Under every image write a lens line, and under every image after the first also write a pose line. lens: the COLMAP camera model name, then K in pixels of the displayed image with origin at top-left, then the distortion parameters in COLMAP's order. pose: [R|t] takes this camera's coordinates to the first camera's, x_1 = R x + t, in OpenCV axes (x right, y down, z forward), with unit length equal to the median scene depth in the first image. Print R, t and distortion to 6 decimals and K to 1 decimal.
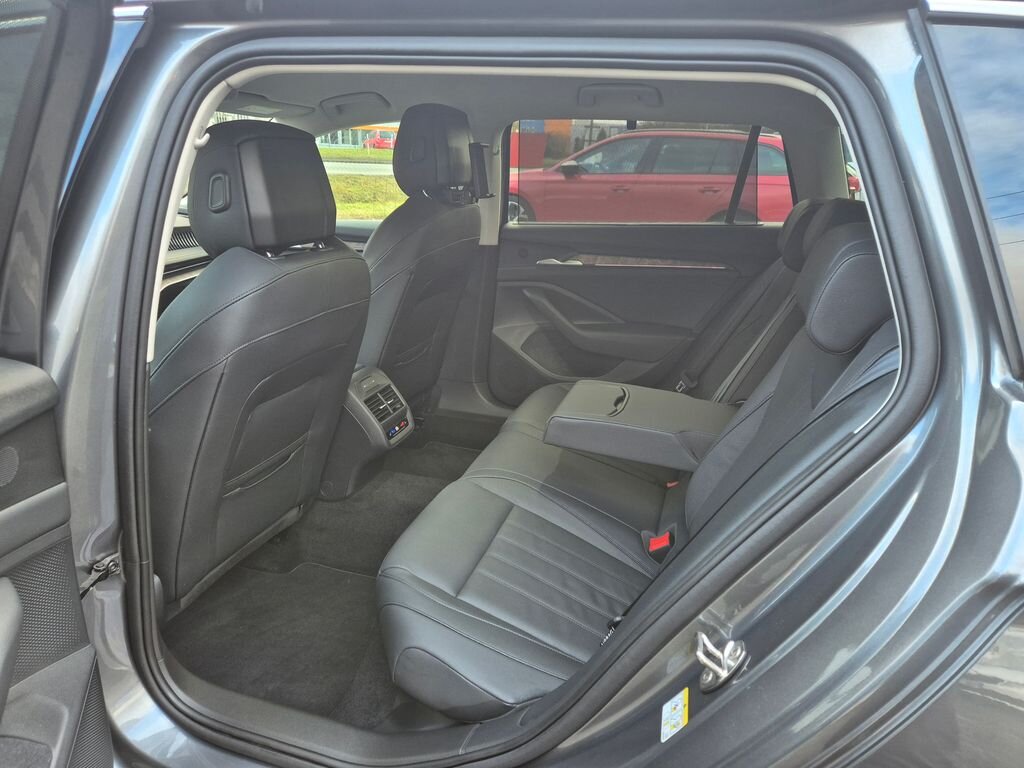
lens RADIAL K [[697.7, 0, 512.0], [0, 697.7, 384.0], [0, 0, 1]] dist [0.063512, -0.059815]
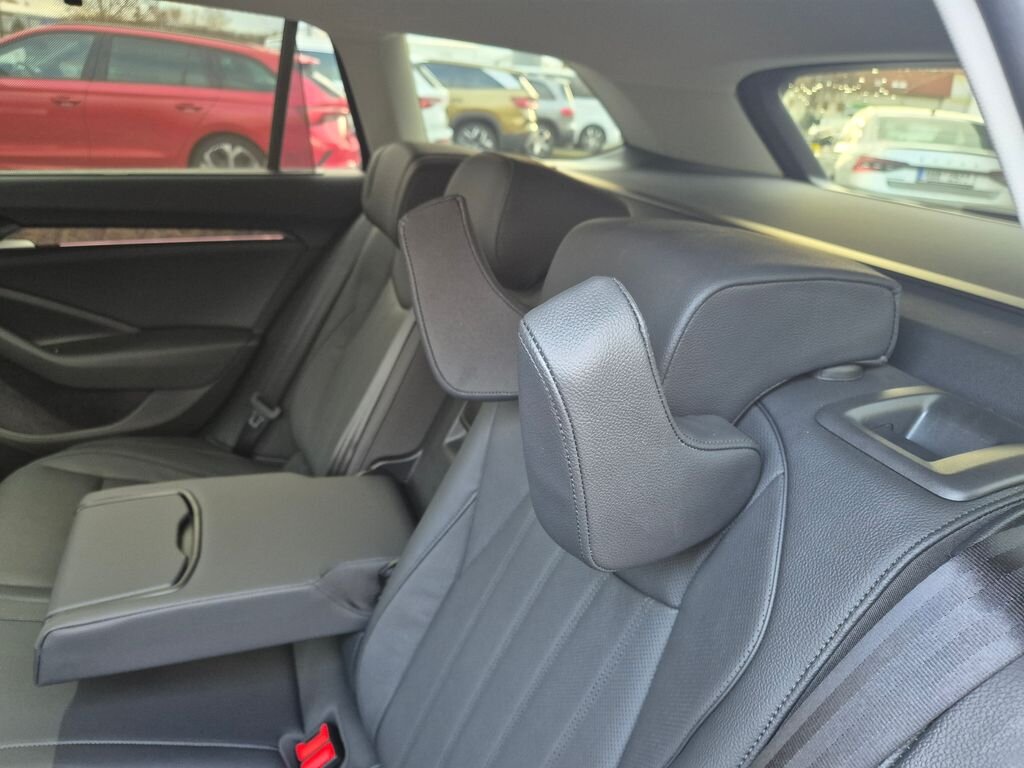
lens RADIAL K [[697.7, 0, 512.0], [0, 697.7, 384.0], [0, 0, 1]] dist [0.063512, -0.059815]
pose [[0.776376, -0.210878, 0.593945, 0.035564], [0.144752, 0.976835, 0.157608, -0.095873], [-0.613422, -0.036388, 0.788917, 0.298503]]
